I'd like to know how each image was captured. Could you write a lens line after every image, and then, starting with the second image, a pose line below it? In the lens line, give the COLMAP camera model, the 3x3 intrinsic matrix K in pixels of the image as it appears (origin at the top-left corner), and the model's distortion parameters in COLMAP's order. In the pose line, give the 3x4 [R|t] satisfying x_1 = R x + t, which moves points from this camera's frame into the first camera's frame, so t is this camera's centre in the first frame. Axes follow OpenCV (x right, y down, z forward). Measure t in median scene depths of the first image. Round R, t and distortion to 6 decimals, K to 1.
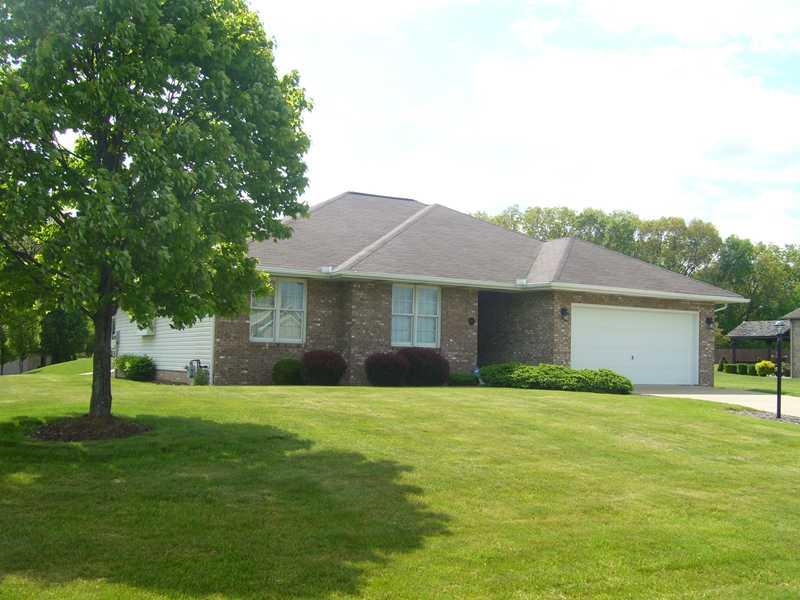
lens RADIAL K [[836.5, 0, 400.0], [0, 836.5, 300.0], [0, 0, 1]] dist [-0.065928, -0.026206]
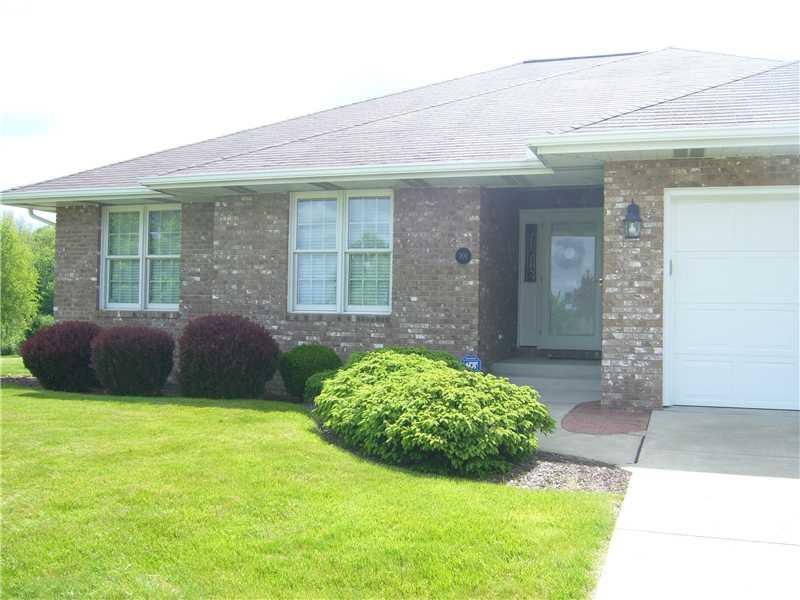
lens RADIAL K [[836.5, 0, 400.0], [0, 836.5, 300.0], [0, 0, 1]] dist [-0.065928, -0.026206]
pose [[0.688302, -0.028856, -0.724850, 0.396806], [0.053281, 0.998521, 0.010845, 0.043139], [0.723464, -0.046085, 0.688822, 0.663568]]
